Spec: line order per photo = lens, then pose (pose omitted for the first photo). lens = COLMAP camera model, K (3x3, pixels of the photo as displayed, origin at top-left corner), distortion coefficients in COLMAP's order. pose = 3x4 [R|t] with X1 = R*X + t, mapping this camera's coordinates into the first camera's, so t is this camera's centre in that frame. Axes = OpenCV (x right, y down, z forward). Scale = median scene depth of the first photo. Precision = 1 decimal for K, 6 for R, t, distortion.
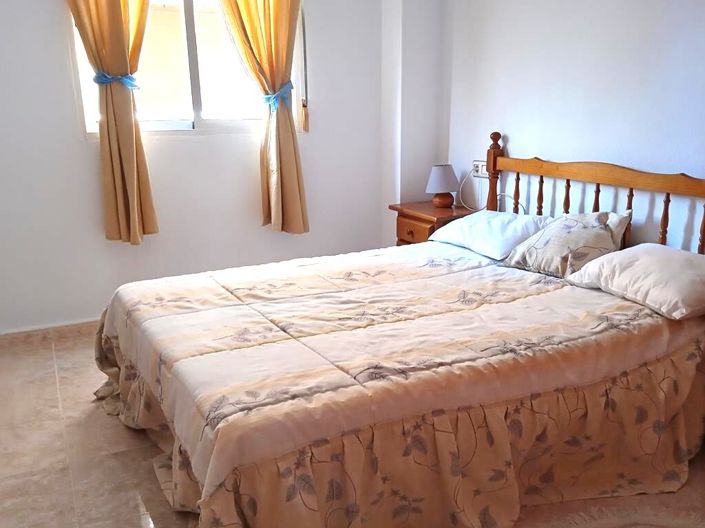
lens RADIAL K [[646.4, 0, 352.0], [0, 646.4, 296.1], [0, 0, 1]] dist [0.048716, -0.129775]
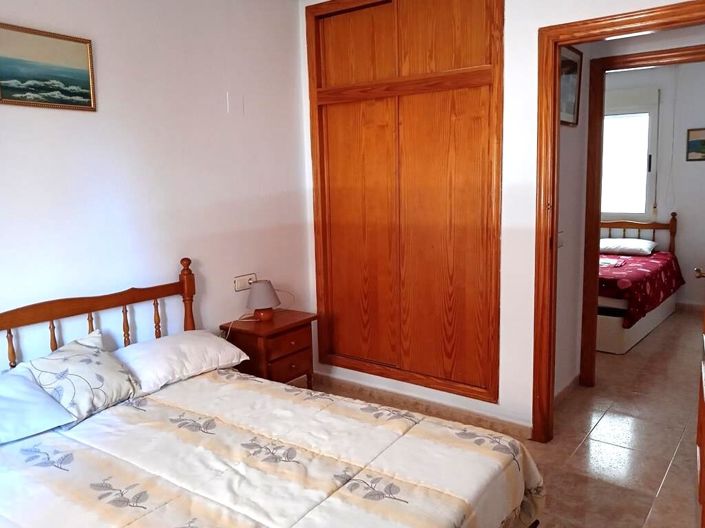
lens RADIAL K [[558.0, 0, 356.8], [0, 558.0, 258.5], [0, 0, 1]] dist [0.055939, -0.079382]
pose [[-0.448405, -0.109702, 0.887073, -0.803531], [0.277974, 0.926112, 0.255042, -0.458818], [-0.849508, 0.360946, -0.384779, 1.136731]]
